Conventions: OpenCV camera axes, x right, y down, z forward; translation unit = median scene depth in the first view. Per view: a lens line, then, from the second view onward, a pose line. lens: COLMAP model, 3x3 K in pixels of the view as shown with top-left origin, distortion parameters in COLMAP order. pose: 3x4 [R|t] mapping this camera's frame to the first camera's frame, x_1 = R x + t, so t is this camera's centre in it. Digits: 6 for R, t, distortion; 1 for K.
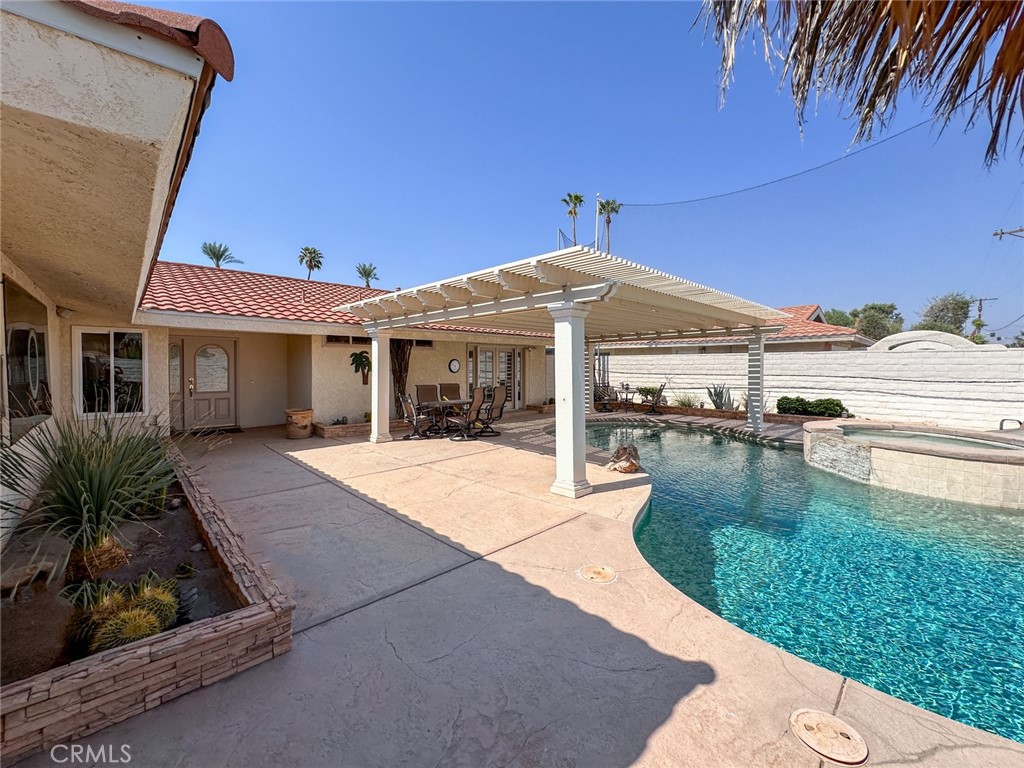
lens RADIAL K [[407.2, 0, 512.0], [0, 407.2, 384.0], [0, 0, 1]] dist [0.000940, 0.000240]
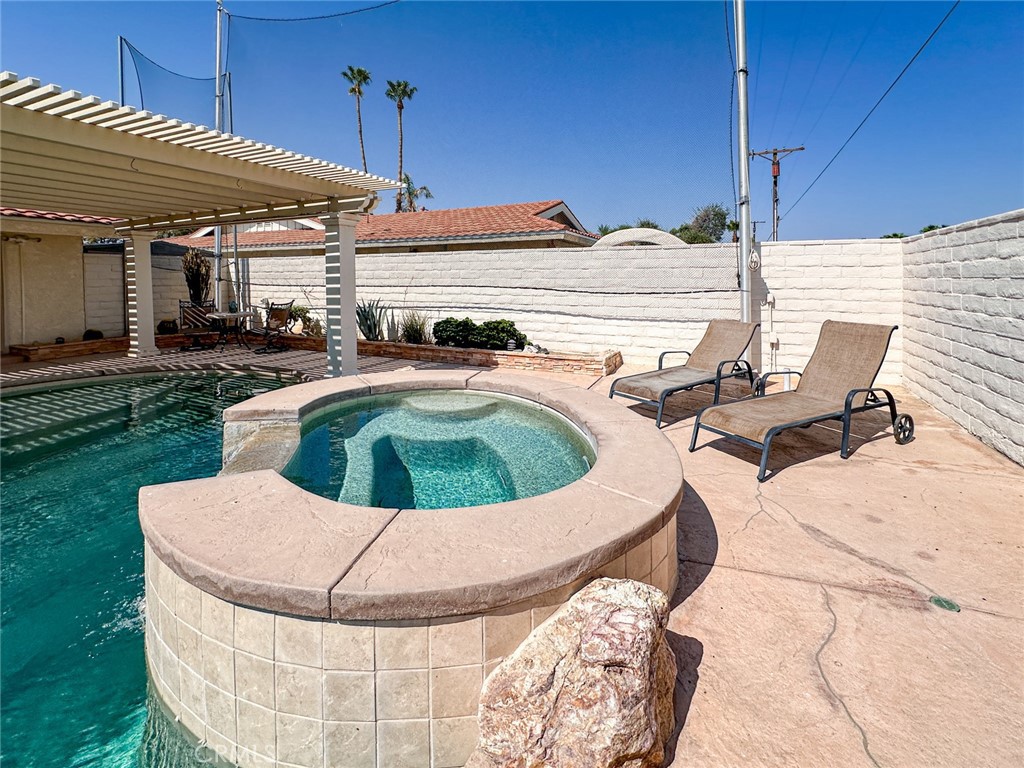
lens RADIAL K [[410.7, 0, 517.9], [0, 410.7, 296.1], [0, 0, 1]] dist [-0.001070, -0.000034]
pose [[0.953388, -0.013641, 0.301437, 0.577721], [0.015597, 0.999870, -0.004082, -0.000496], [-0.301342, 0.008593, 0.953477, 0.335319]]
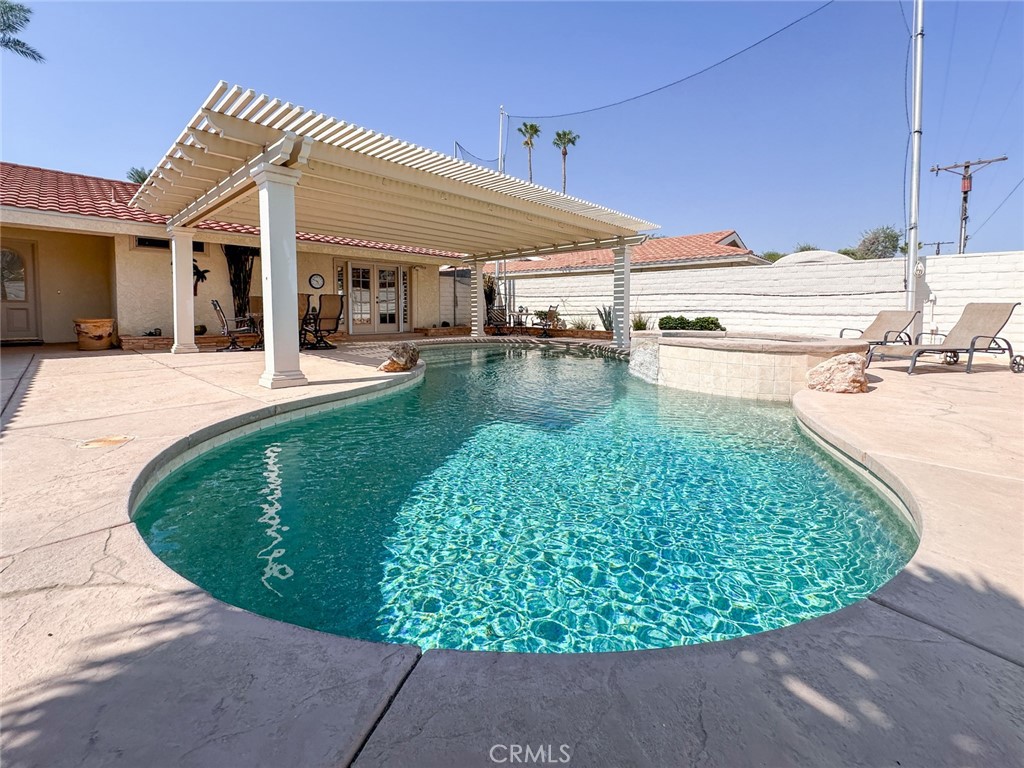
lens RADIAL K [[409.5, 0, 528.5], [0, 409.5, 347.0], [0, 0, 1]] dist [0.000616, 0.000075]
pose [[0.998920, 0.000054, 0.046463, 0.294226], [-0.001796, 0.999297, 0.037450, 0.068508], [-0.046428, -0.037493, 0.998218, 0.041921]]
